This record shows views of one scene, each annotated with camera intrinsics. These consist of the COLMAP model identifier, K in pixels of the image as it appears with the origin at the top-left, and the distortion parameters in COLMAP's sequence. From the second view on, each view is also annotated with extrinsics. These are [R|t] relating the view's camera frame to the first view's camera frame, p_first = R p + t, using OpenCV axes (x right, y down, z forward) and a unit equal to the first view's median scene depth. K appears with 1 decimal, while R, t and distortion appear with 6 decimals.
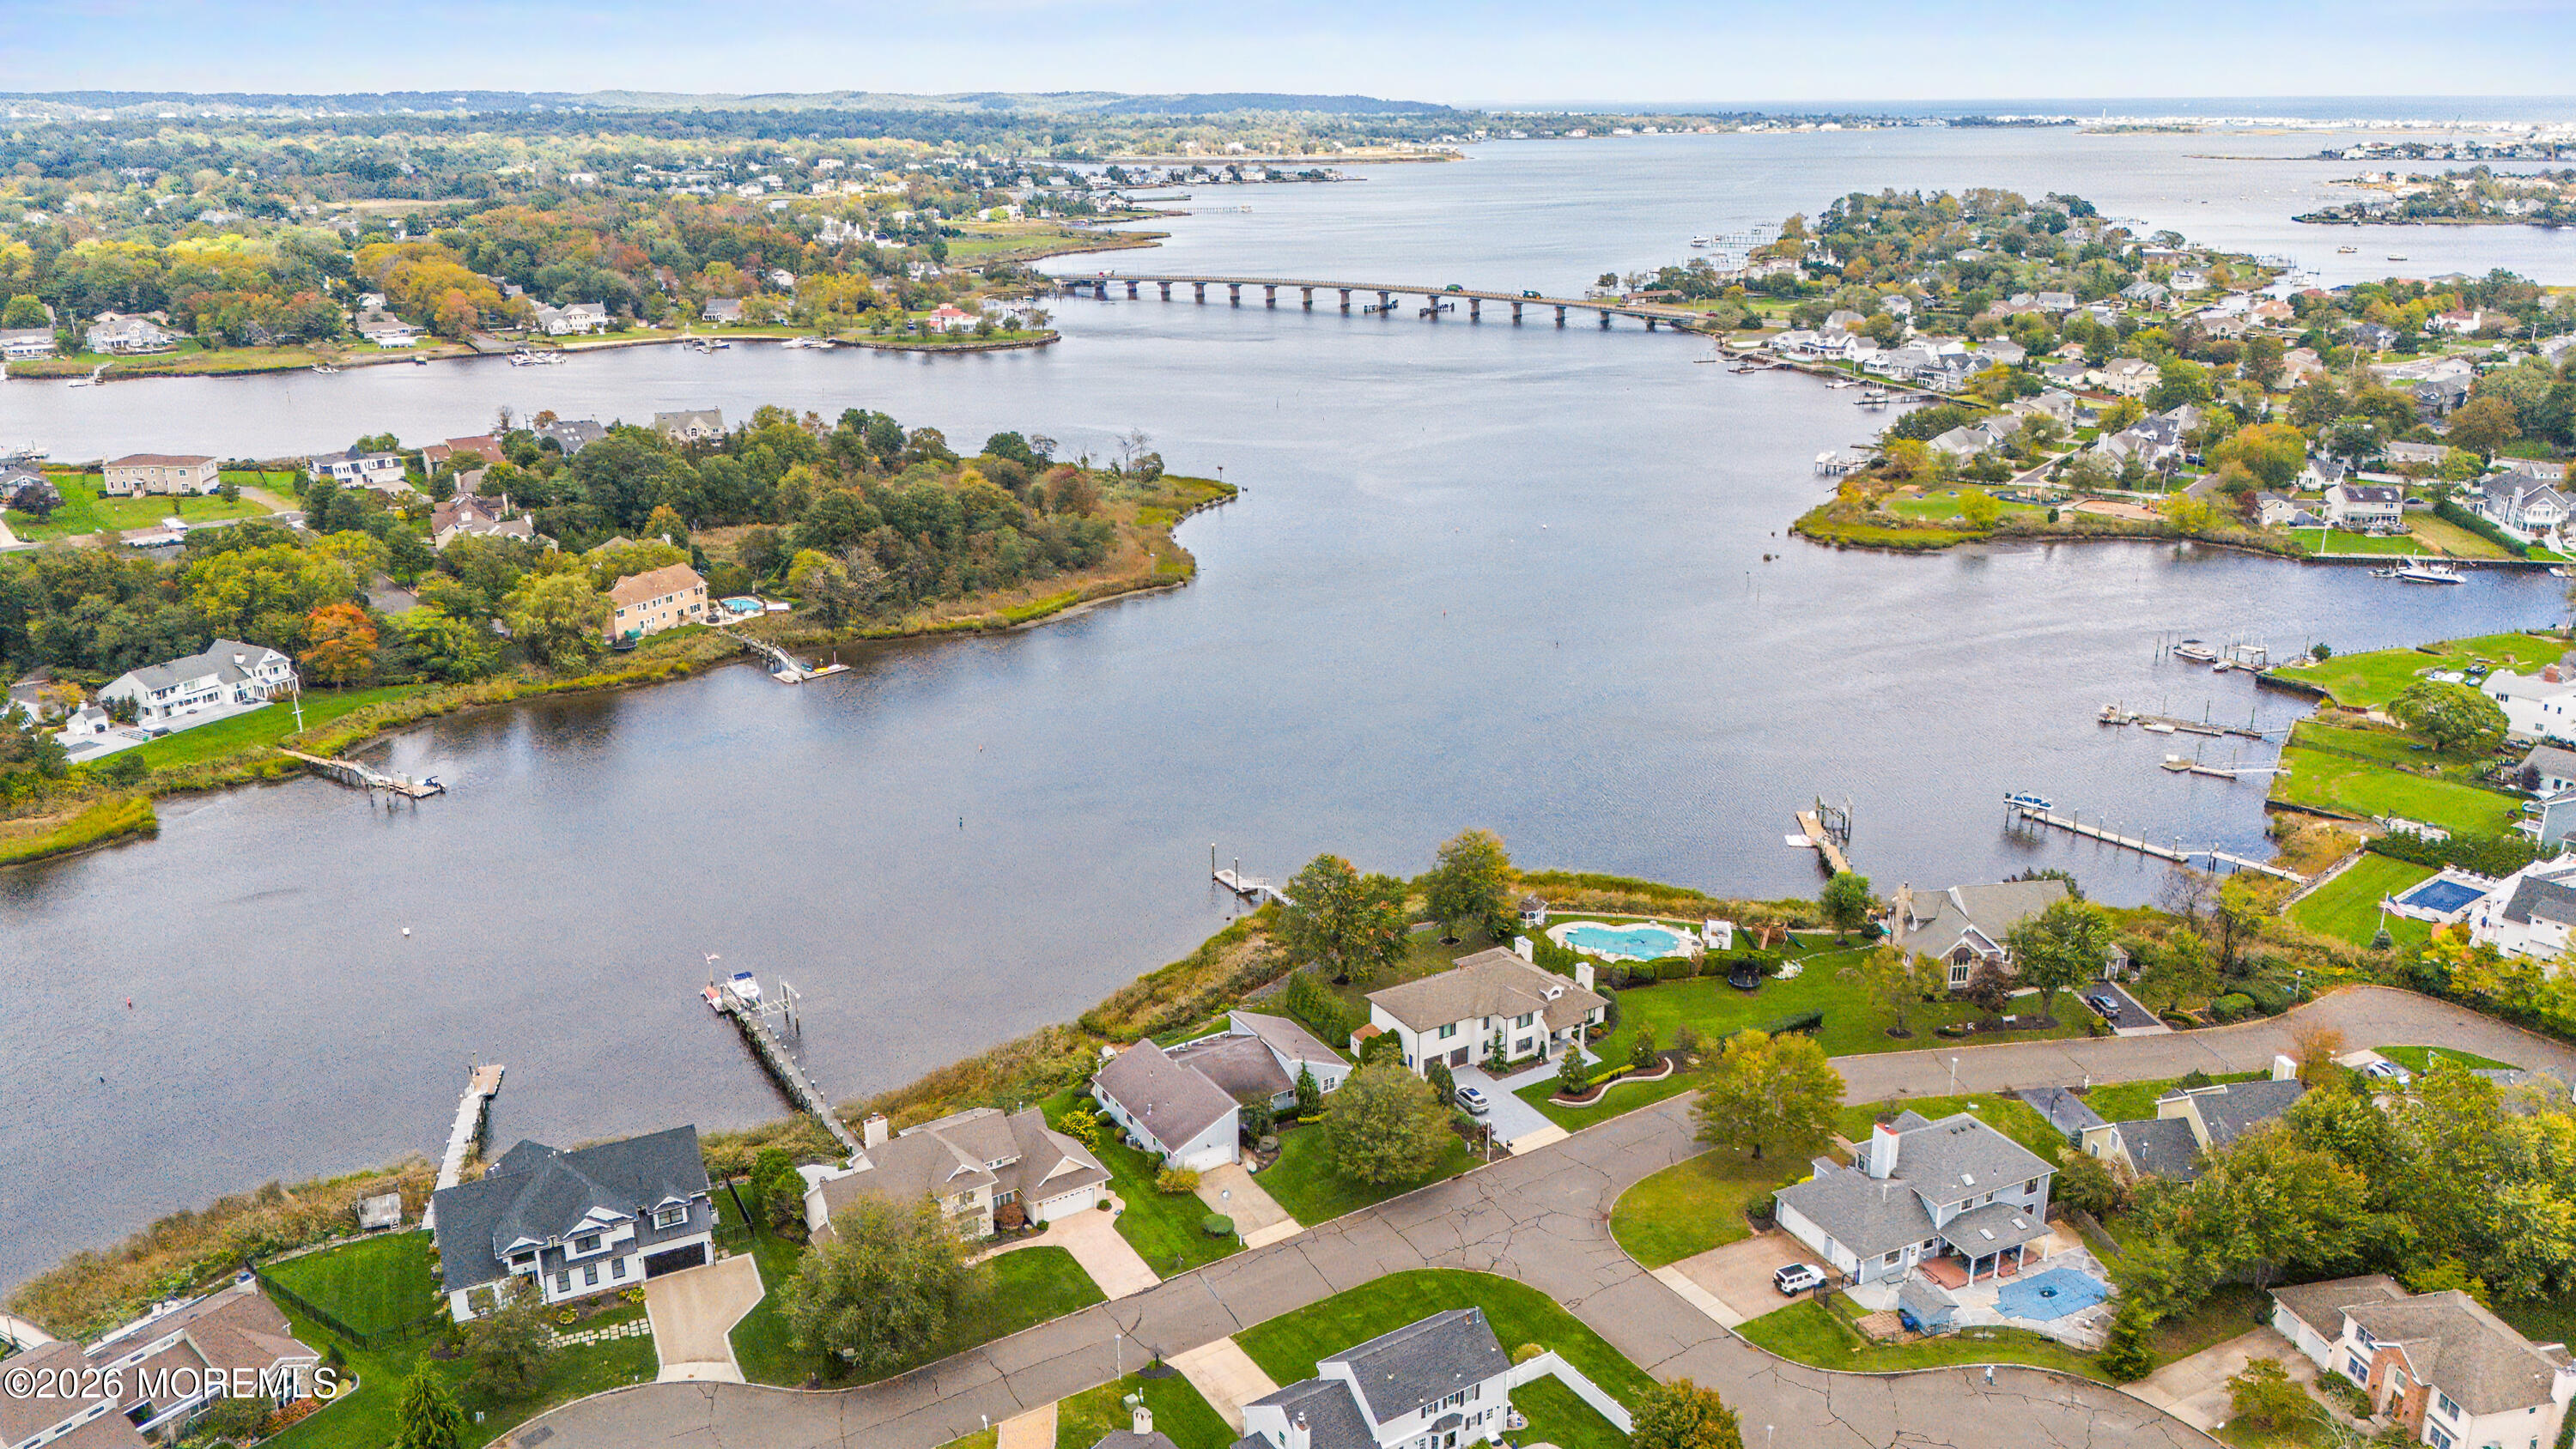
lens RADIAL K [[1926.1, 0, 1288.0], [0, 1926.1, 724.5], [0, 0, 1]] dist [0.063433, -0.042642]
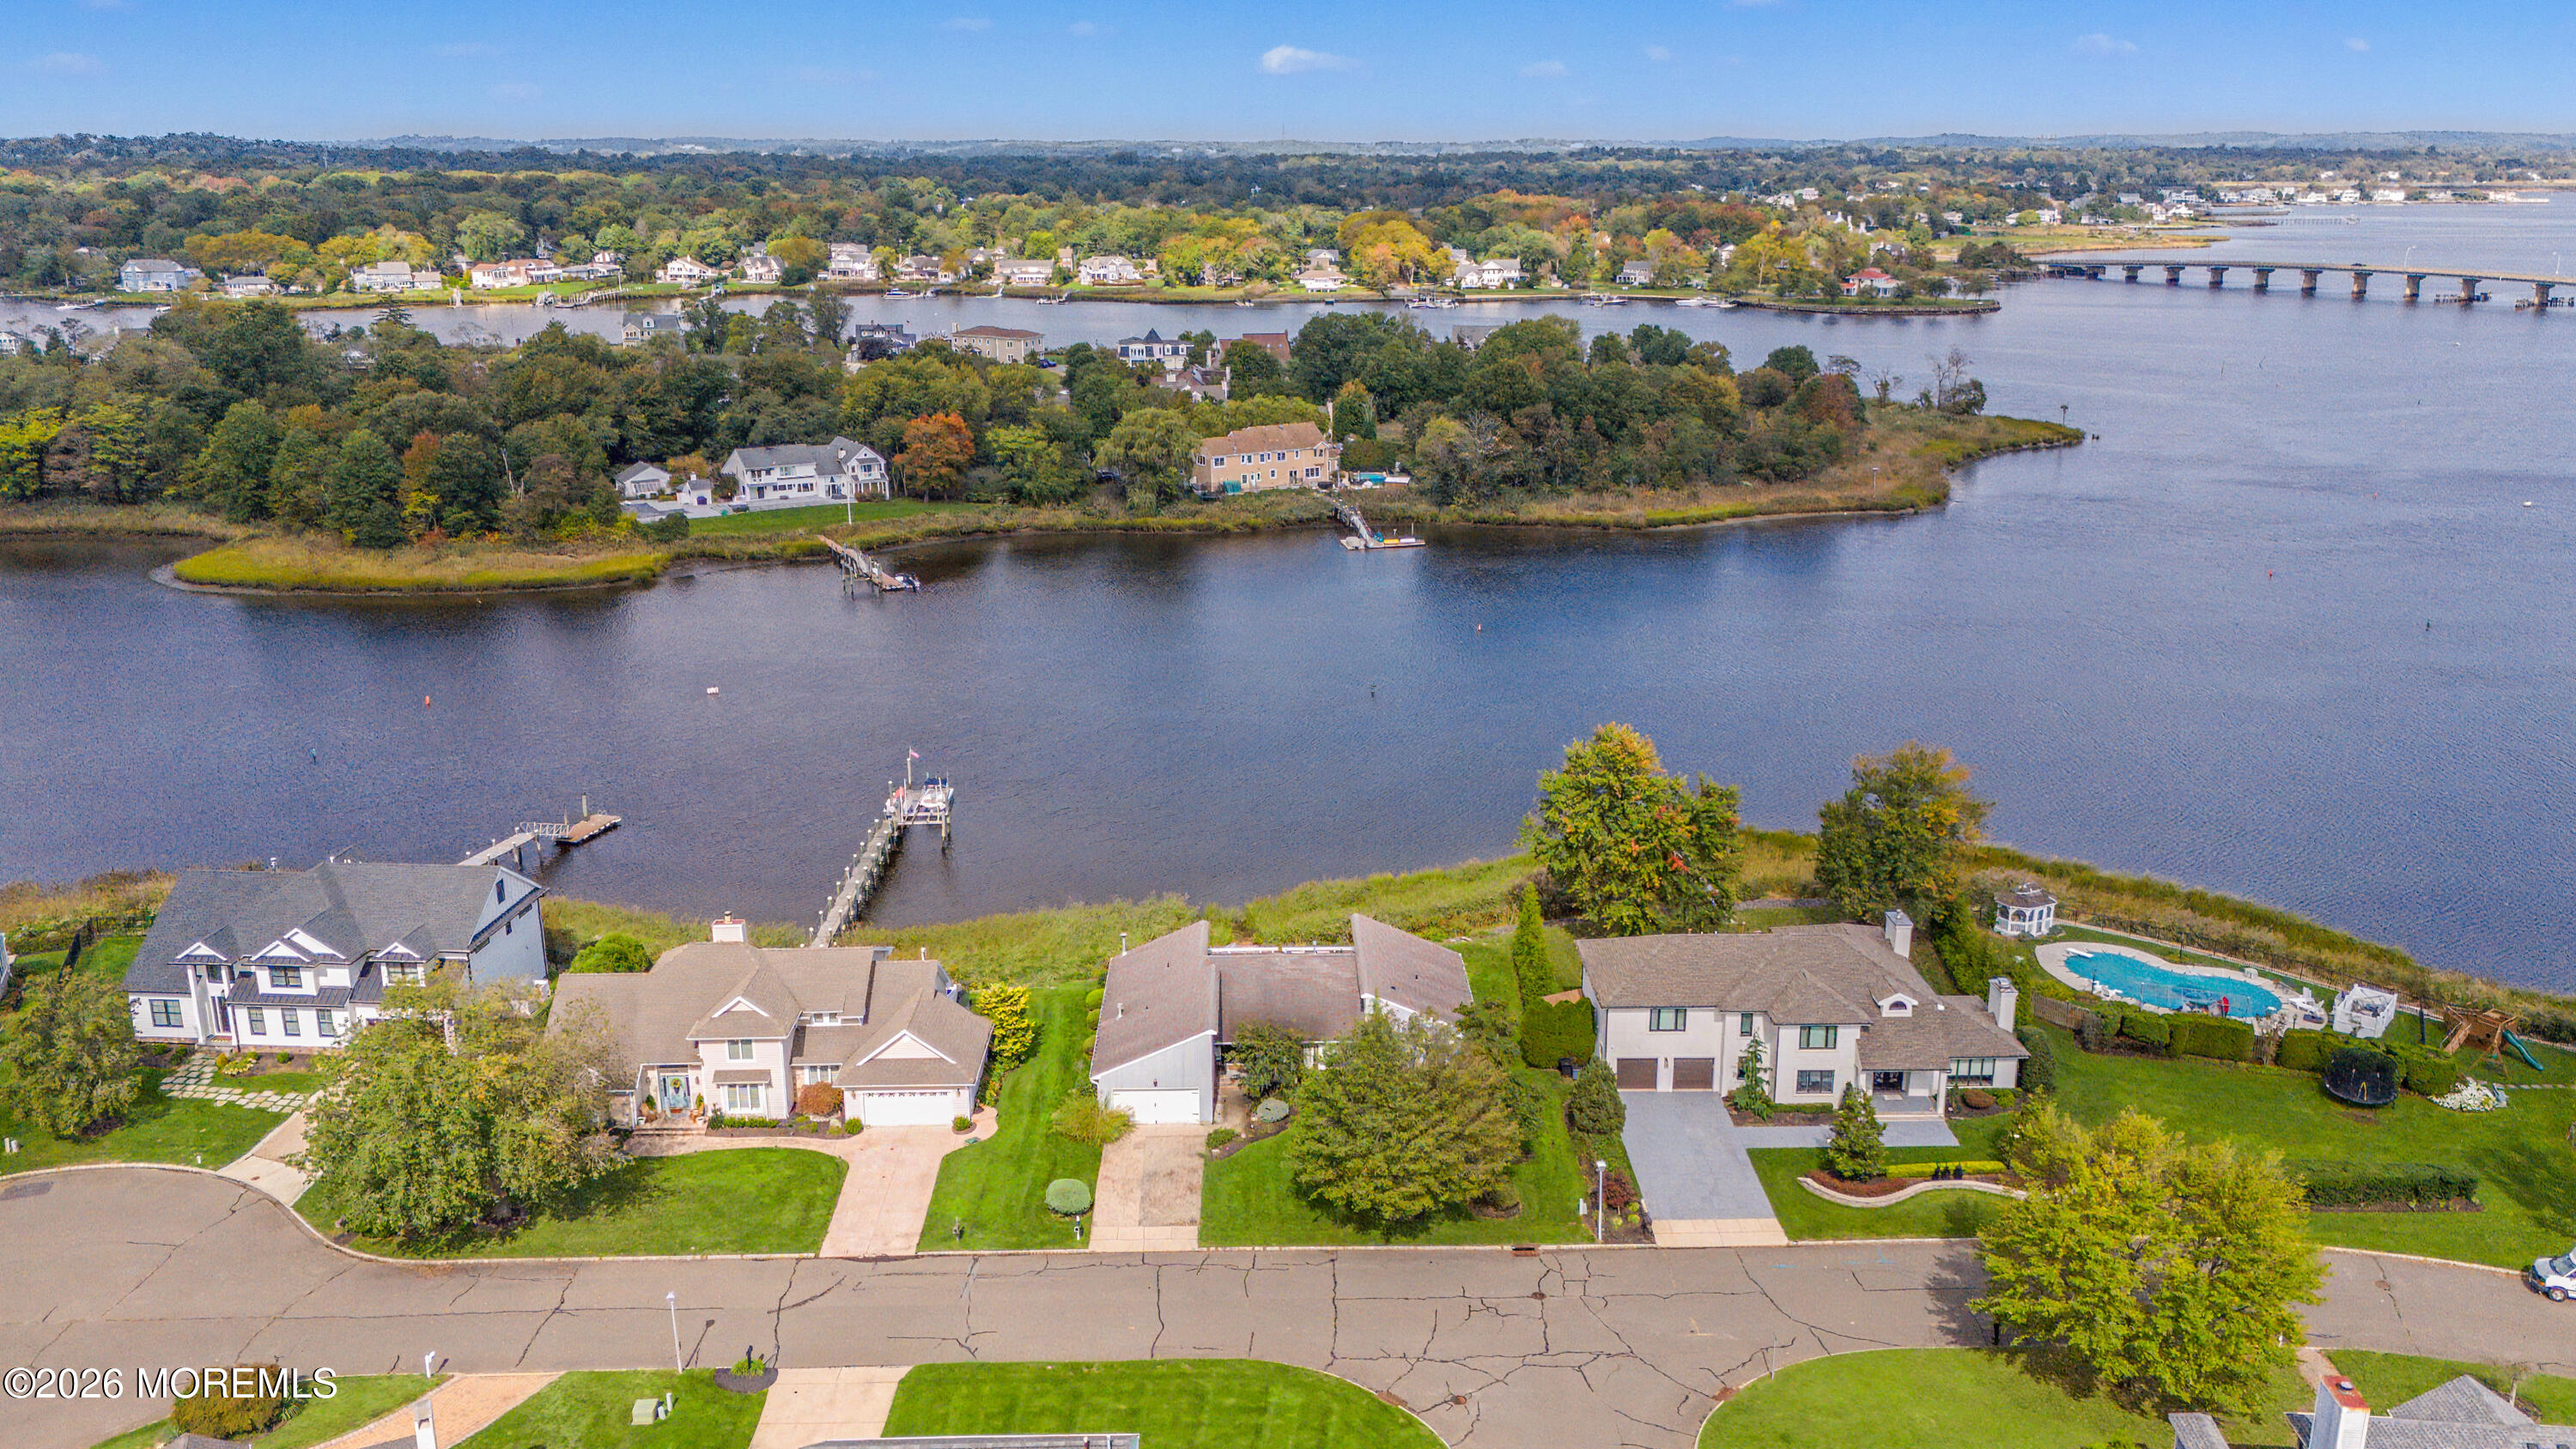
lens RADIAL K [[1921.4, 0, 1288.0], [0, 1921.4, 724.5], [0, 0, 1]] dist [0.112357, -0.143762]
pose [[0.858997, 0.148219, -0.490056, 0.144282], [-0.161323, 0.986777, 0.015678, 0.045224], [0.485900, 0.065590, 0.871550, 0.242677]]
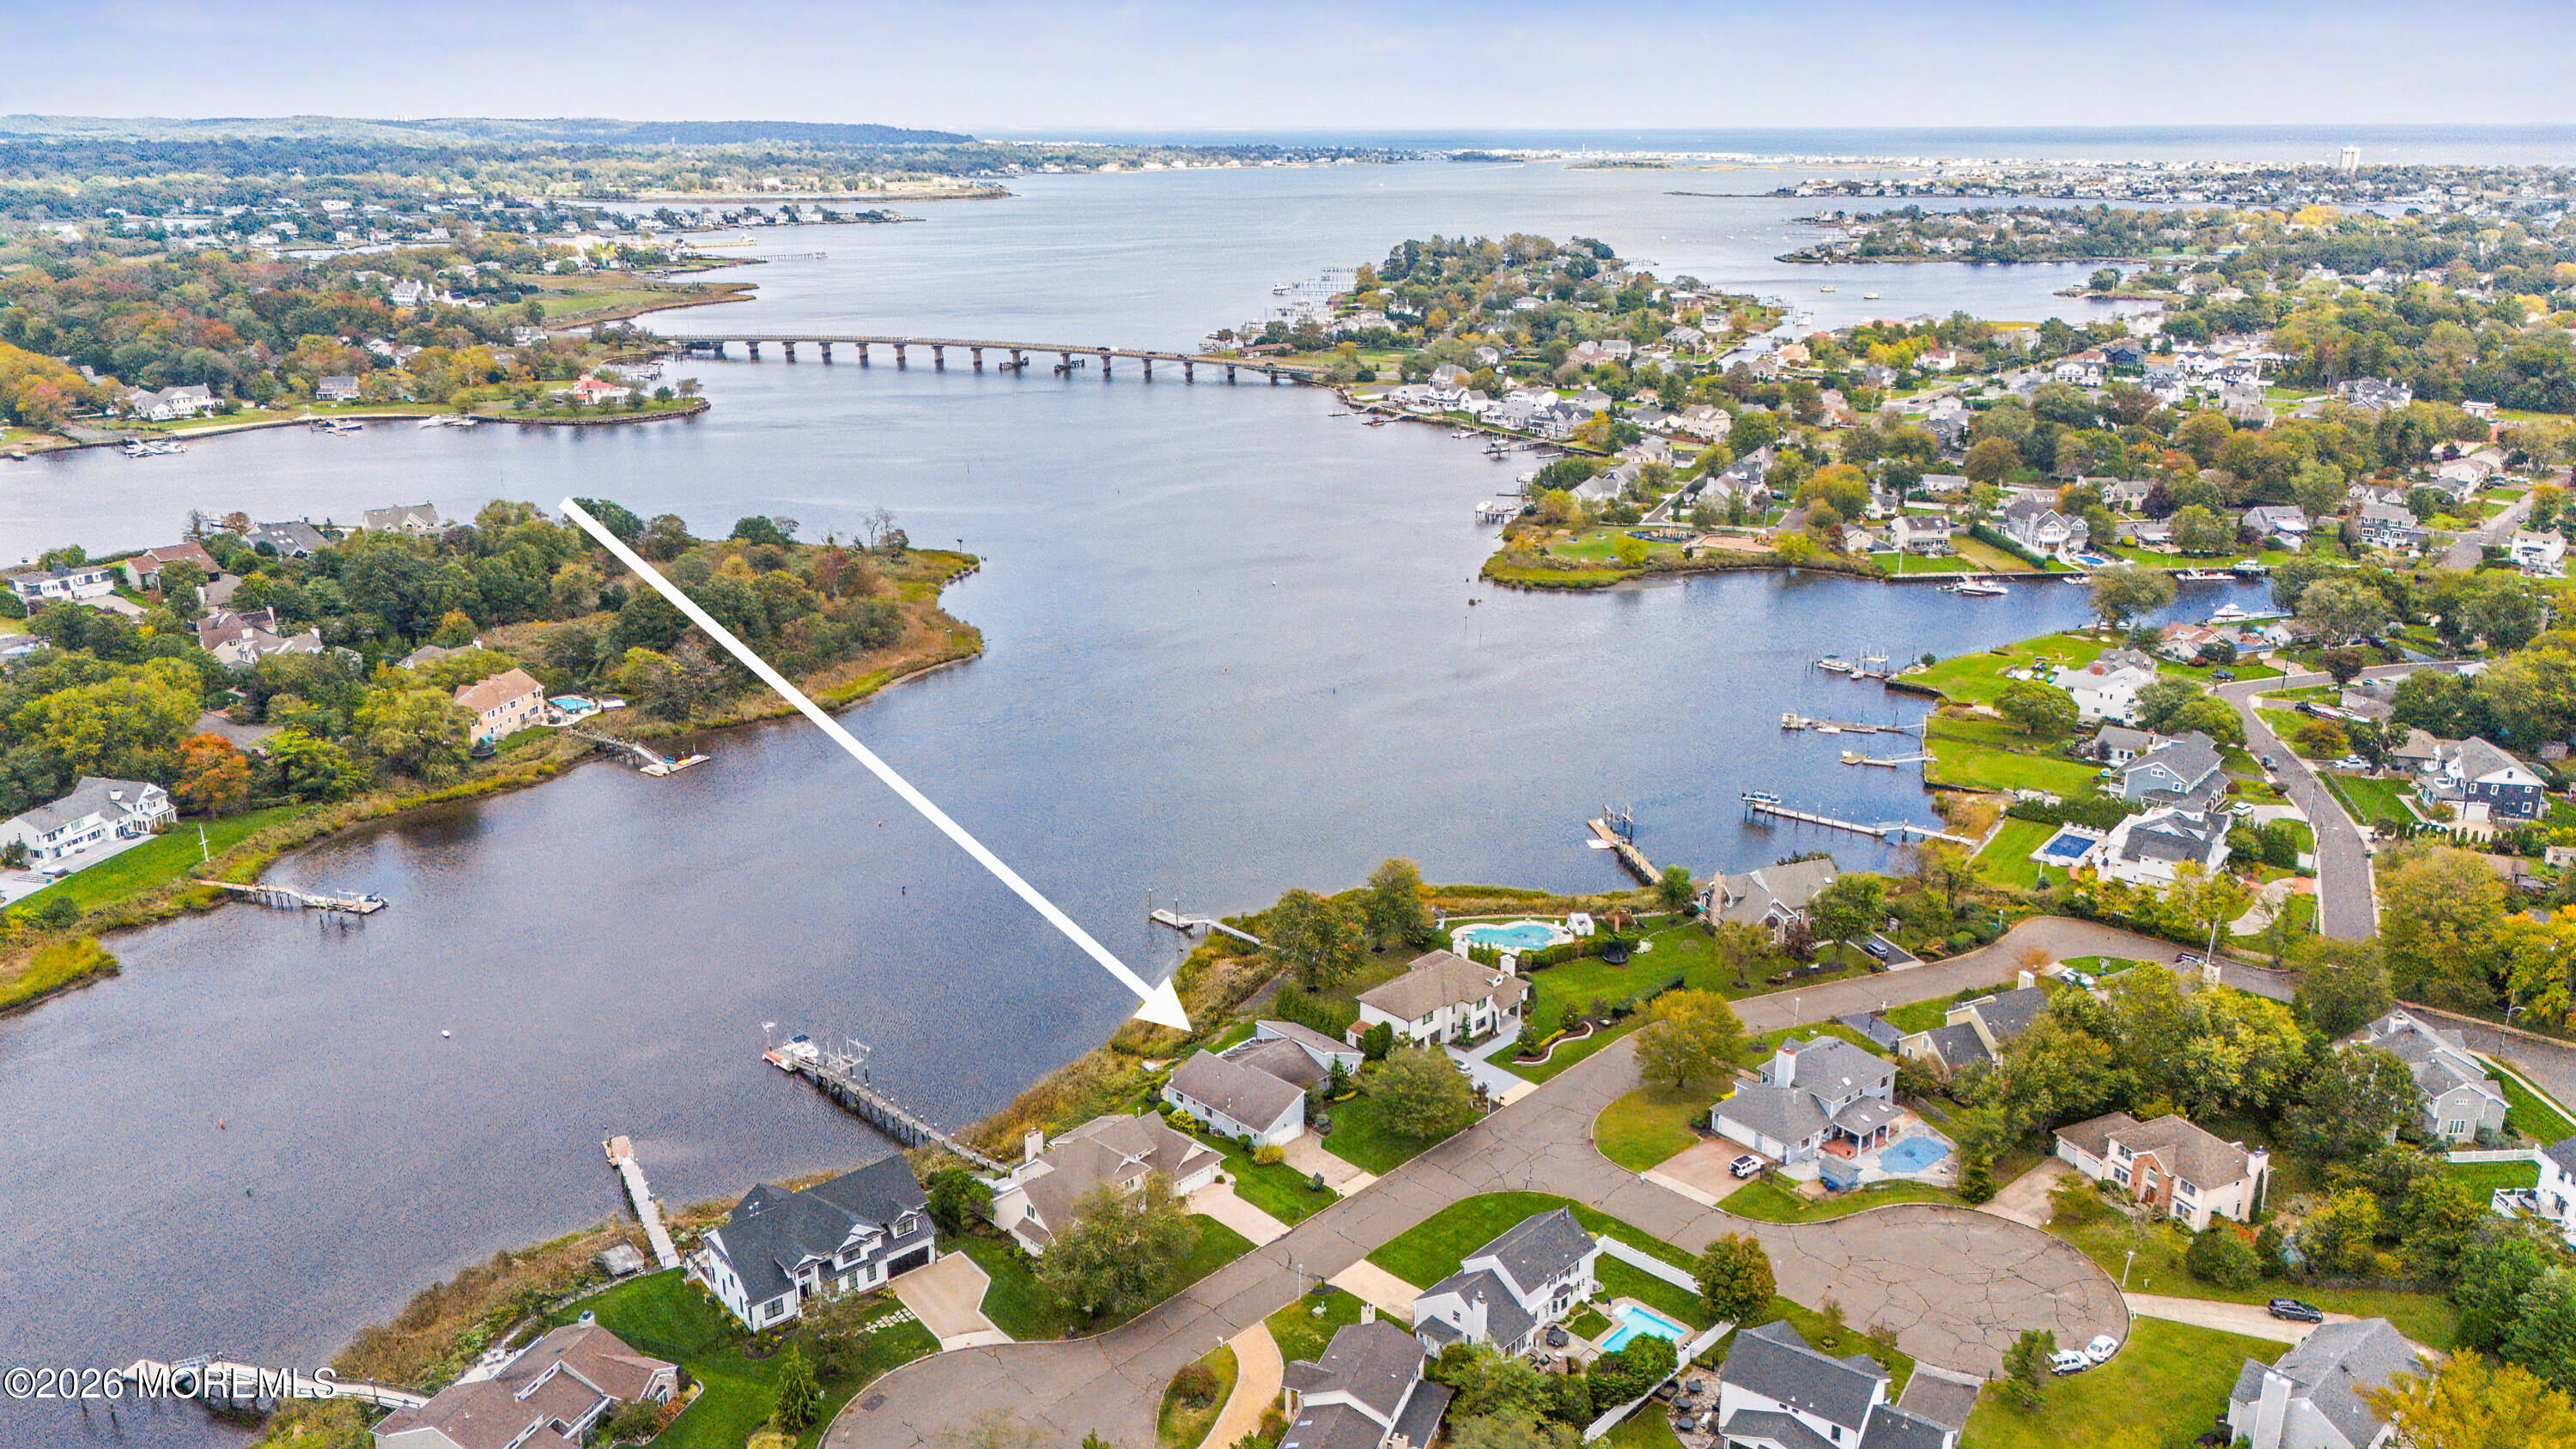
lens RADIAL K [[1921.4, 0, 1288.0], [0, 1921.4, 724.5], [0, 0, 1]] dist [0.112357, -0.143762]
pose [[0.971065, -0.069845, 0.228372, -0.159350], [0.072533, 0.997360, -0.003389, -0.020652], [-0.227532, 0.019855, 0.973568, -0.124254]]
